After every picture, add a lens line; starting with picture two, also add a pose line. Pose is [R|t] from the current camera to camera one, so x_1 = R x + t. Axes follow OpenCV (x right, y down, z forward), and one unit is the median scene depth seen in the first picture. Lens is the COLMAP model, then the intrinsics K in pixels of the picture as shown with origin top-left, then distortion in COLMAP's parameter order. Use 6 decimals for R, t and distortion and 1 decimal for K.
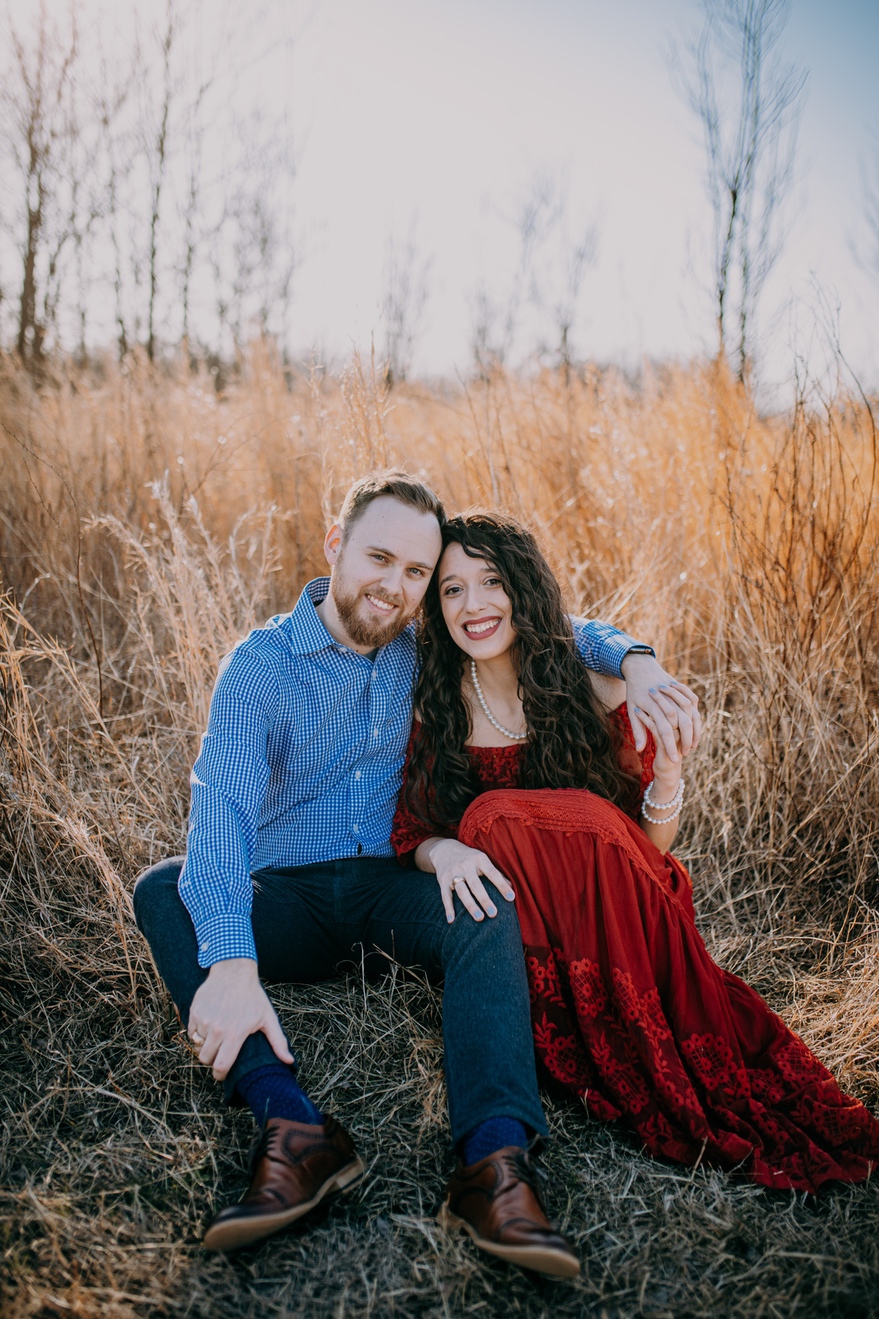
lens RADIAL K [[1235.9, 0, 450.5], [0, 1235.9, 661.3], [0, 0, 1]] dist [-0.062512, 0.099194]
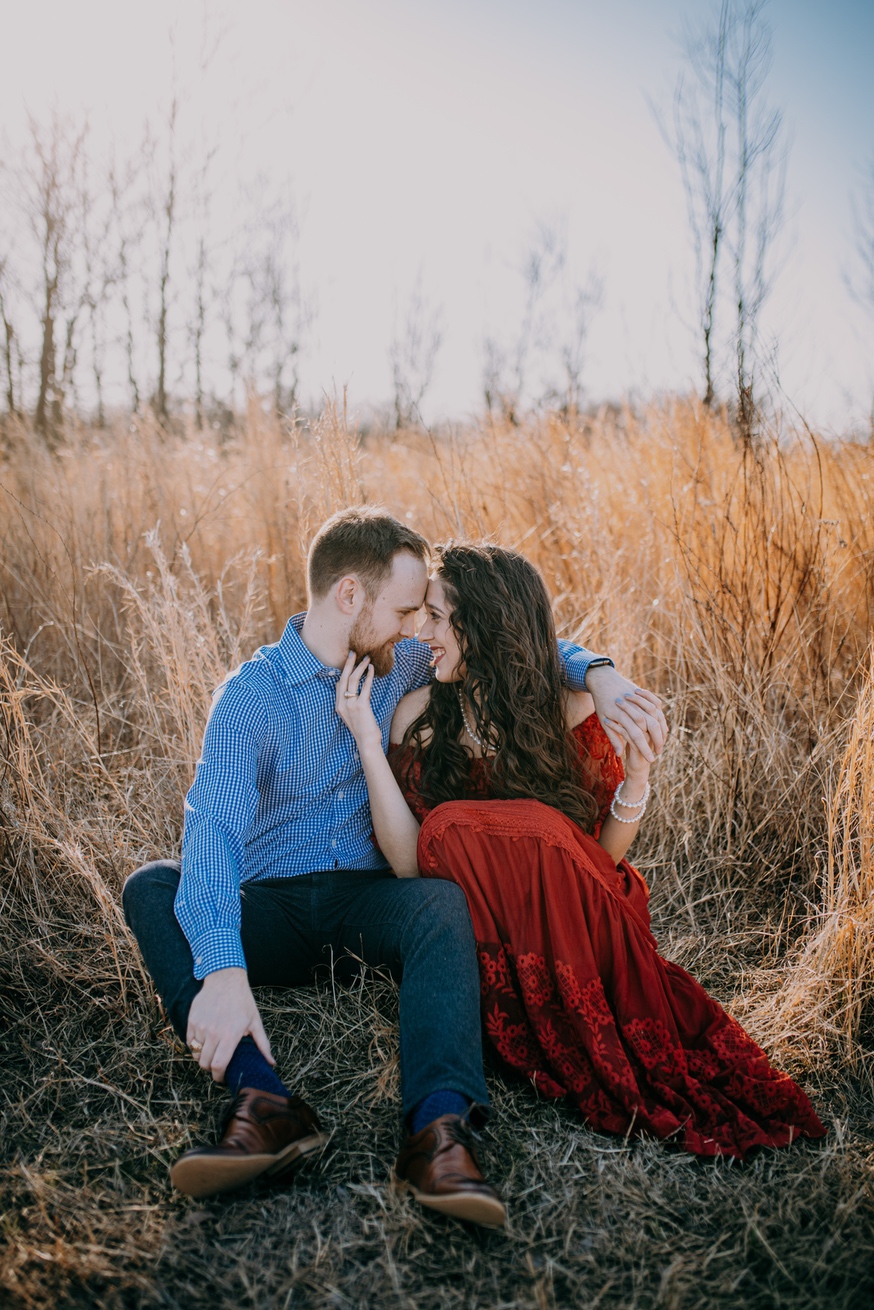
lens RADIAL K [[1227.4, 0, 448.0], [0, 1227.4, 656.8], [0, 0, 1]] dist [-0.062512, 0.099194]
pose [[0.999156, -0.034773, -0.021875, 0.063472], [0.033925, 0.998702, -0.038002, 0.018392], [0.023168, 0.037228, 0.999038, -0.086367]]
